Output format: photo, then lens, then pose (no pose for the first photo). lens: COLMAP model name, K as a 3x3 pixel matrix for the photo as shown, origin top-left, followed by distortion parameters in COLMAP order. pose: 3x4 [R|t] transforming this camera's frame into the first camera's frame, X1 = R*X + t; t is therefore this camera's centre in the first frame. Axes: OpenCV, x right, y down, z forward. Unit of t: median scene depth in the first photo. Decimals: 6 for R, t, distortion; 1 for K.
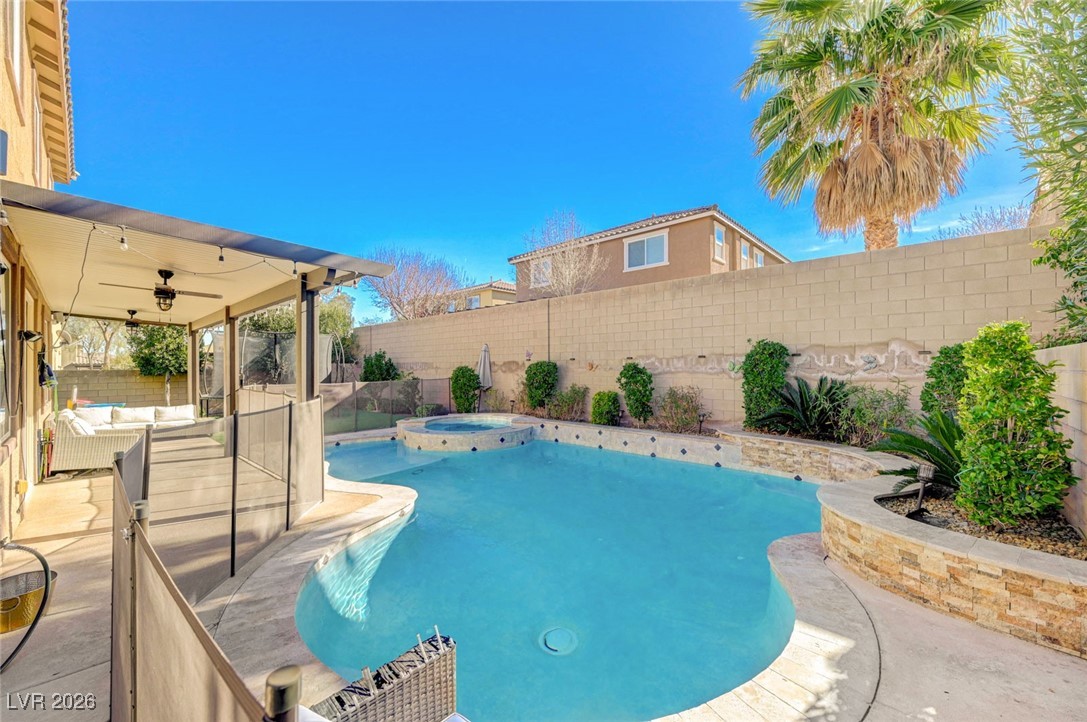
lens RADIAL K [[425.7, 0, 545.7], [0, 425.7, 366.1], [0, 0, 1]] dist [0.002053, 0.000724]
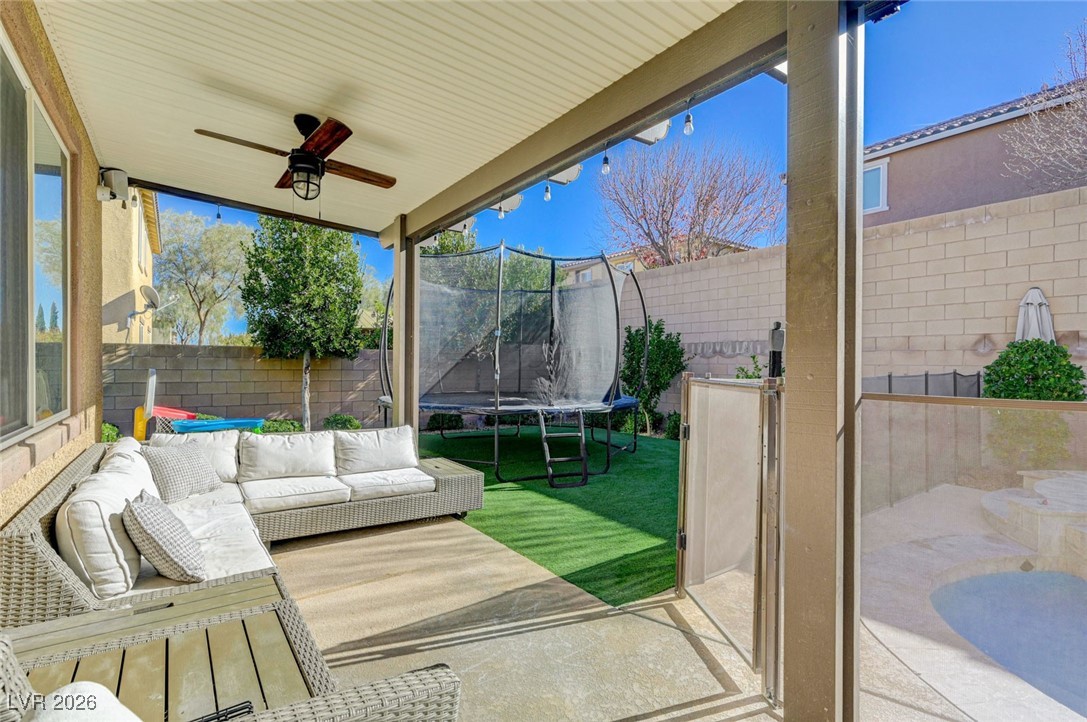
lens RADIAL K [[508.9, 0, 543.5], [0, 508.9, 361.0], [0, 0, 1]] dist [0.000969, 0.000190]
pose [[0.979894, 0.013741, -0.199046, -0.767975], [-0.015260, 0.999865, -0.006101, 0.040852], [0.198936, 0.009016, 0.979971, 0.712758]]
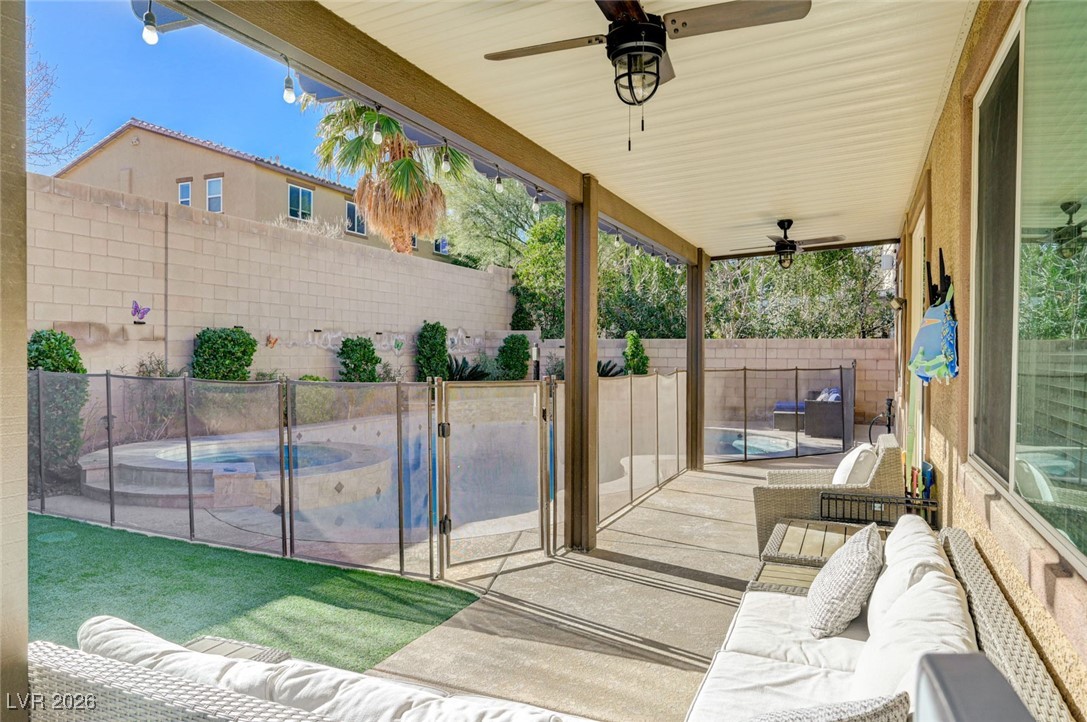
lens RADIAL K [[708.9, 0, 543.5], [0, 708.9, 361.0], [0, 0, 1]] dist [-0.006340, -0.001592]
pose [[-0.310356, -0.007784, 0.950588, -1.284744], [-0.002424, 0.999970, 0.007397, 0.028231], [-0.950617, -0.000009, -0.310366, 1.165844]]
